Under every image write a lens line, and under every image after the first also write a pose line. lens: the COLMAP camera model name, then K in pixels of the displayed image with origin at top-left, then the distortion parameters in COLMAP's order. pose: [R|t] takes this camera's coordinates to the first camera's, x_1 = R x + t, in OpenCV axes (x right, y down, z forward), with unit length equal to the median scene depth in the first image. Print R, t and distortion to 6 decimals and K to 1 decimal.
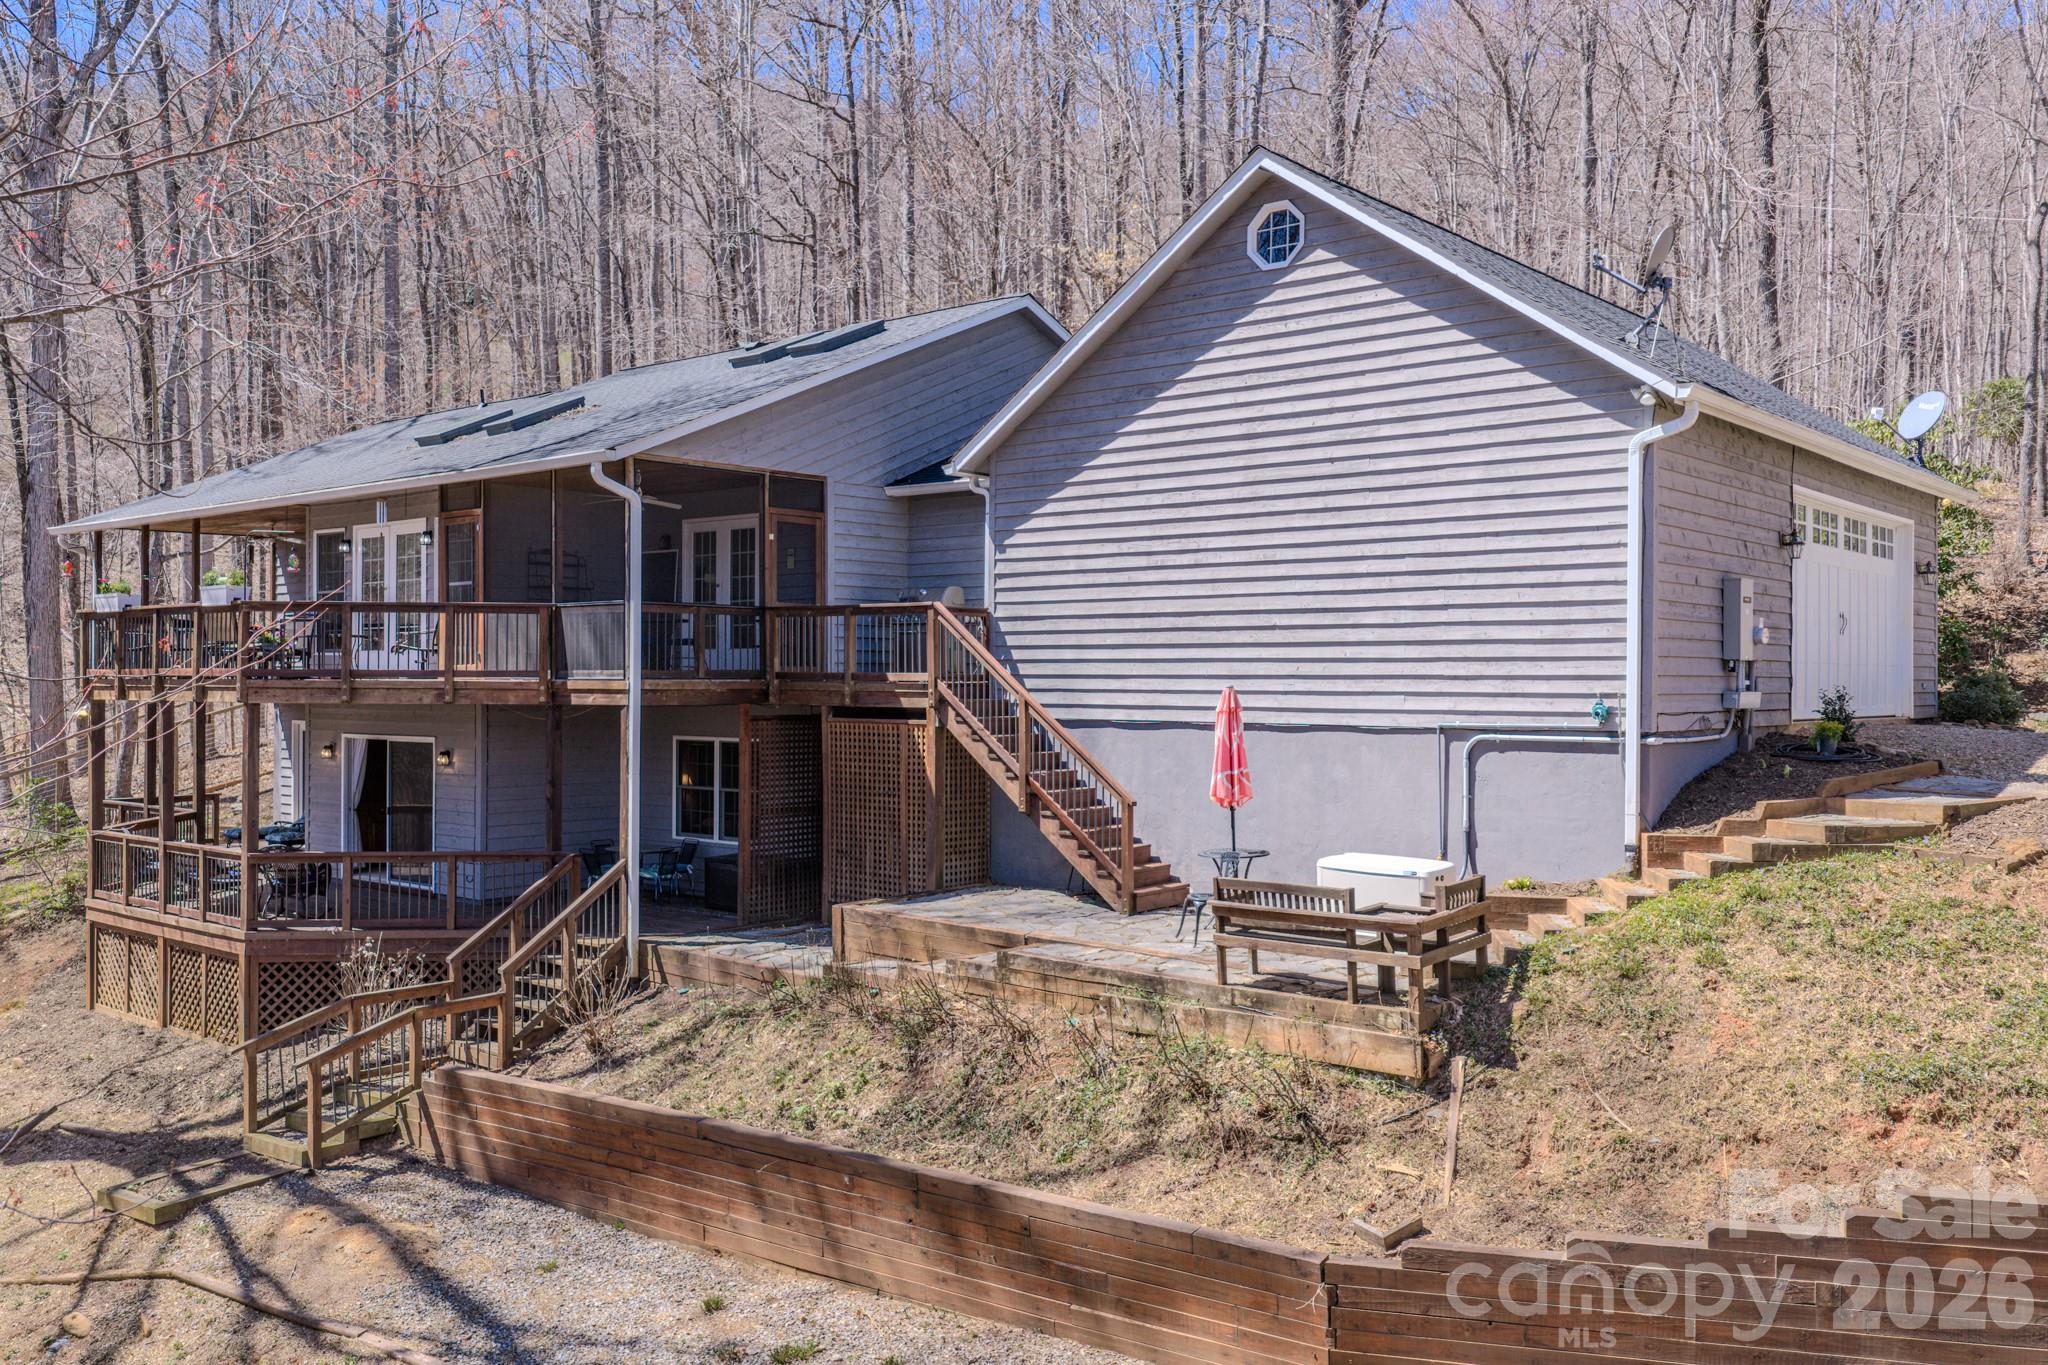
lens RADIAL K [[1684.5, 0, 1024.0], [0, 1684.5, 682.5], [0, 0, 1]] dist [0.001331, -0.004216]
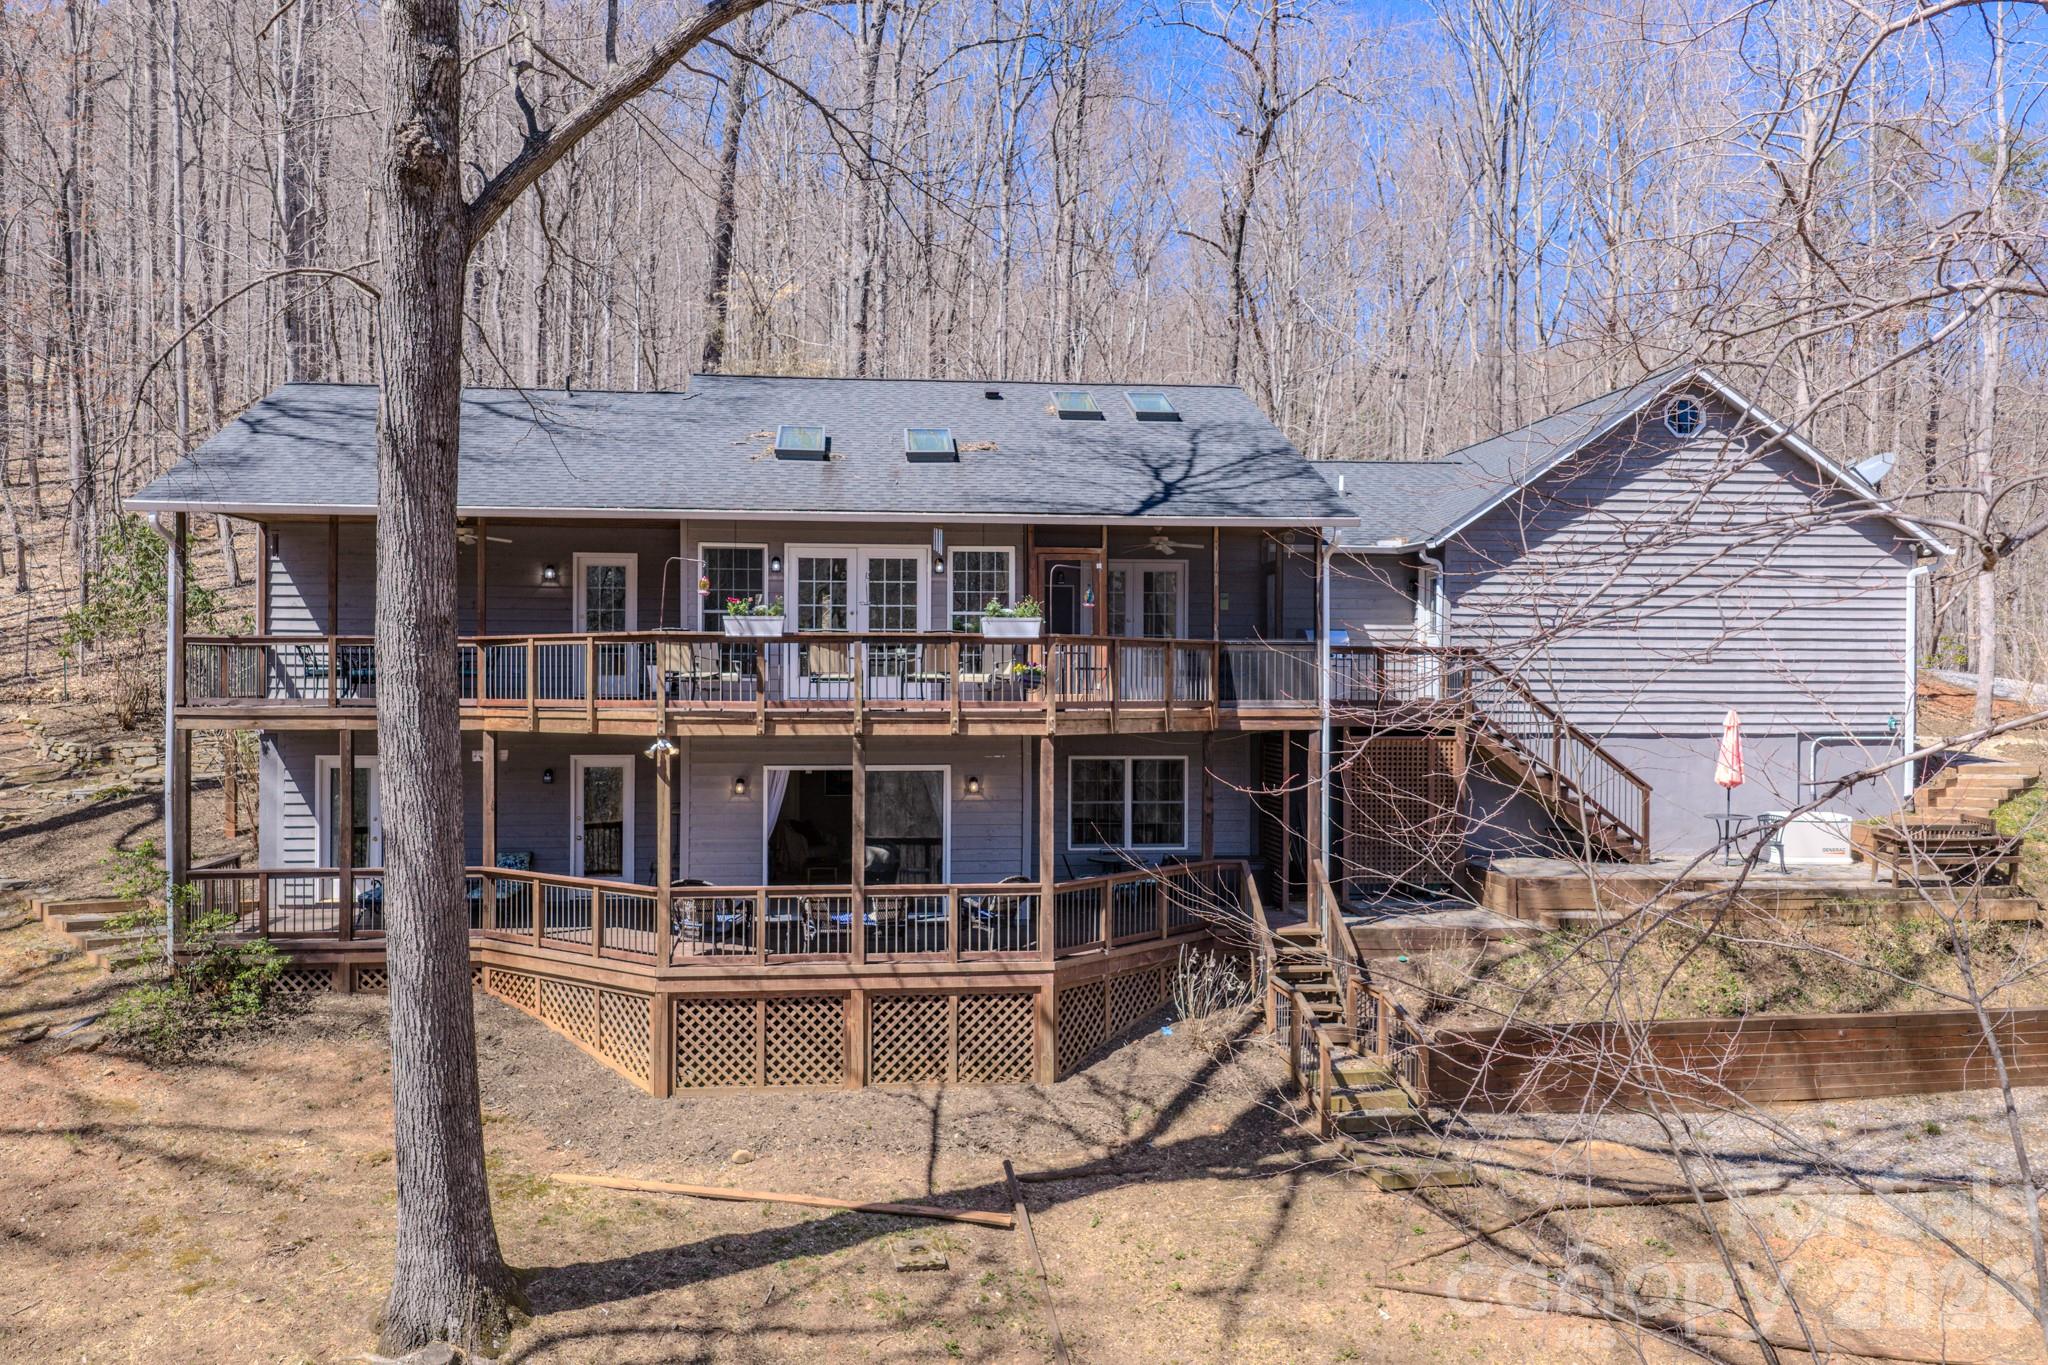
lens RADIAL K [[1684.5, 0, 1024.0], [0, 1684.5, 682.5], [0, 0, 1]] dist [0.001331, -0.004216]
pose [[0.698474, 0.000074, 0.715635, -1.380430], [0.000198, 1.000000, -0.000298, -0.021699], [-0.715635, 0.000350, 0.698474, 0.359808]]
